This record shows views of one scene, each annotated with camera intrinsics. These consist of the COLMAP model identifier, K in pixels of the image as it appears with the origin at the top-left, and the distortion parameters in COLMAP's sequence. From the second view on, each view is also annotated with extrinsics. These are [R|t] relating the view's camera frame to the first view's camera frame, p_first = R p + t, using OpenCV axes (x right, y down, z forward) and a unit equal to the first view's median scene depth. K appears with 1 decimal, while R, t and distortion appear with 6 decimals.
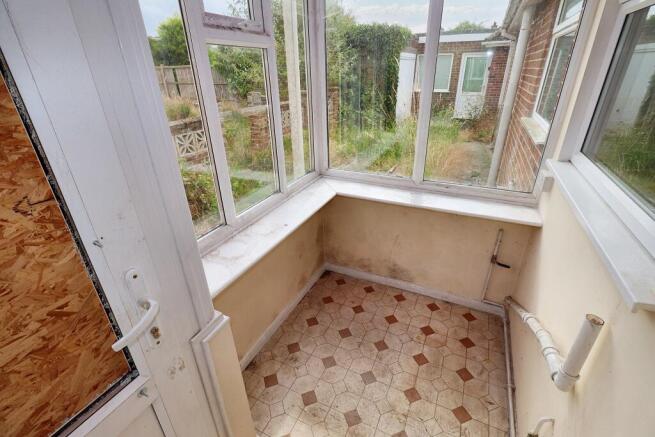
lens RADIAL K [[307.4, 0, 327.5], [0, 307.4, 218.5], [0, 0, 1]] dist [0.000213, 0.000036]
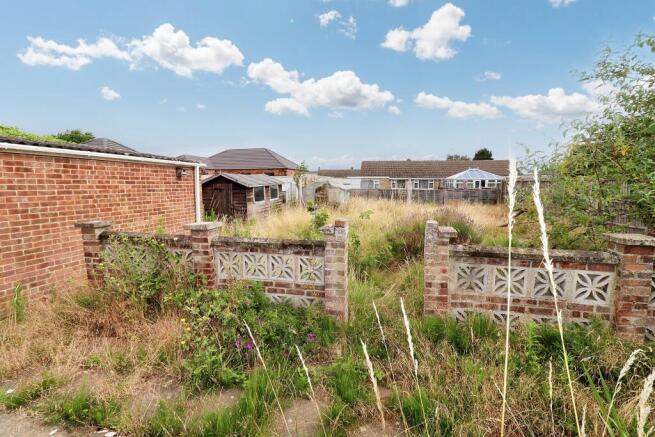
lens RADIAL K [[307.4, 0, 327.5], [0, 307.4, 218.5], [0, 0, 1]] dist [0.000213, 0.000036]
pose [[0.153204, 0.082960, -0.984706, 0.230476], [-0.429327, 0.903101, 0.009288, -0.258851], [0.890060, 0.421338, 0.173976, 0.555525]]
